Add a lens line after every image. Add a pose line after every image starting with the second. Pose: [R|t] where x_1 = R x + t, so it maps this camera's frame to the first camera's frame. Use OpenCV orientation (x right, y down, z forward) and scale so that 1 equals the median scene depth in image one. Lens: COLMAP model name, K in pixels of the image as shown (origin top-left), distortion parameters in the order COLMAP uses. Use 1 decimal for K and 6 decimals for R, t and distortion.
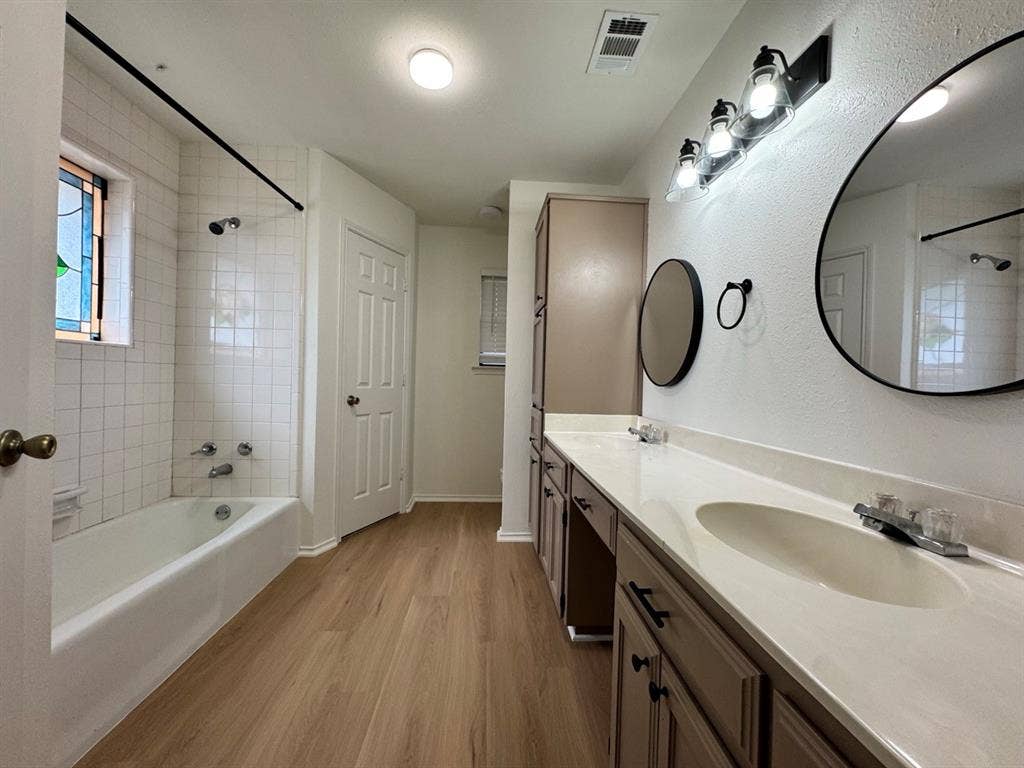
lens RADIAL K [[413.7, 0, 510.5], [0, 413.7, 381.4], [0, 0, 1]] dist [-0.002816, -0.000148]
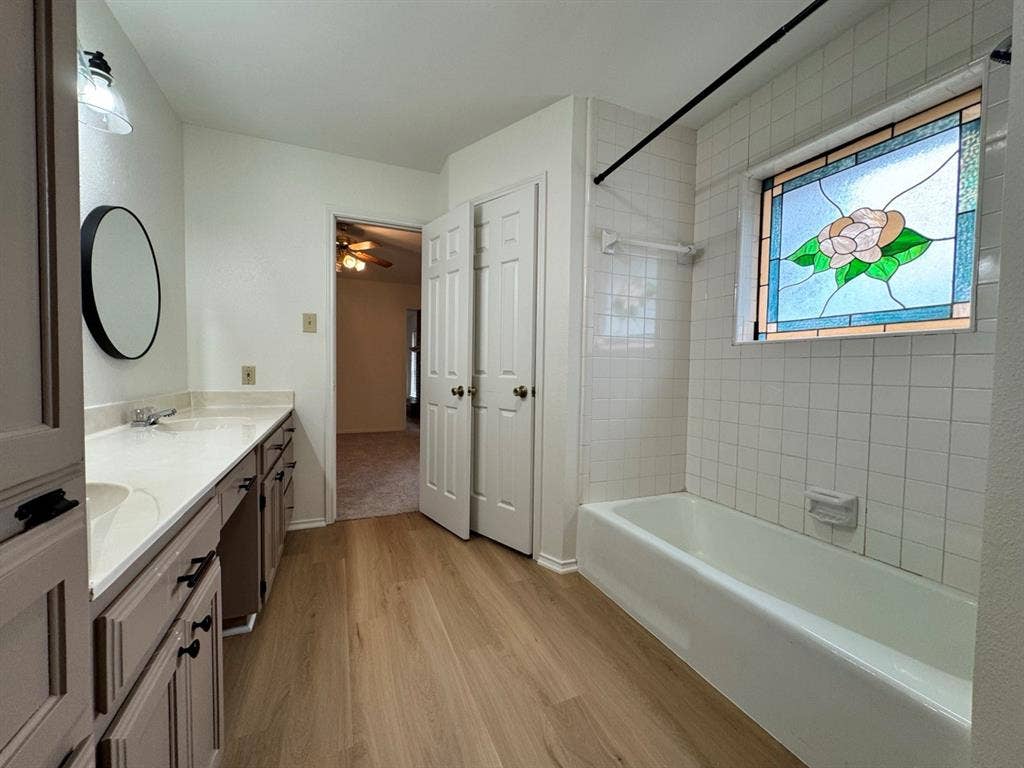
lens RADIAL K [[413.7, 0, 510.5], [0, 413.7, 381.4], [0, 0, 1]] dist [-0.002816, -0.000148]
pose [[-0.941344, -0.028788, -0.336218, -0.049523], [-0.040084, 0.998839, 0.026704, 0.006356], [0.335059, 0.038615, -0.941406, 1.515241]]
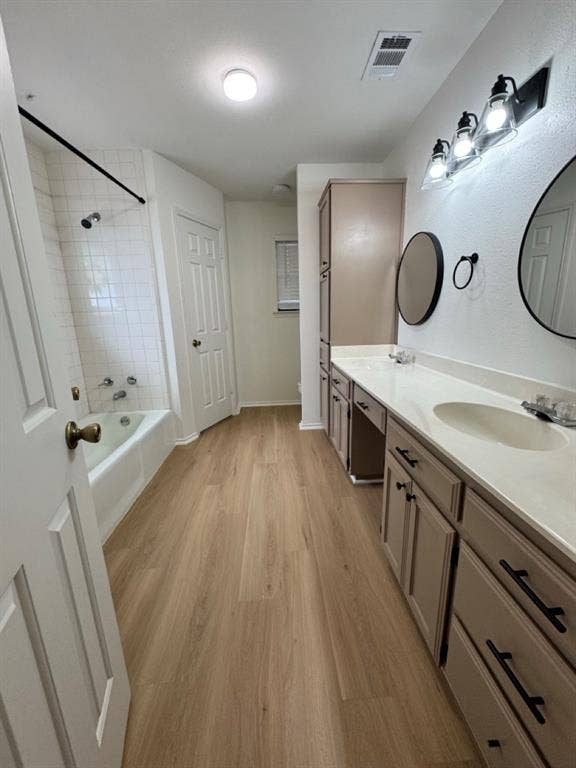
lens RADIAL K [[310.3, 0, 288.0], [0, 310.3, 384.0], [0, 0, 1]] dist [-0.002816, -0.000148]
pose [[0.998477, -0.051499, -0.019769, -0.066890], [0.054608, 0.973497, 0.222085, -0.056125], [0.007808, -0.222826, 0.974827, -0.131050]]
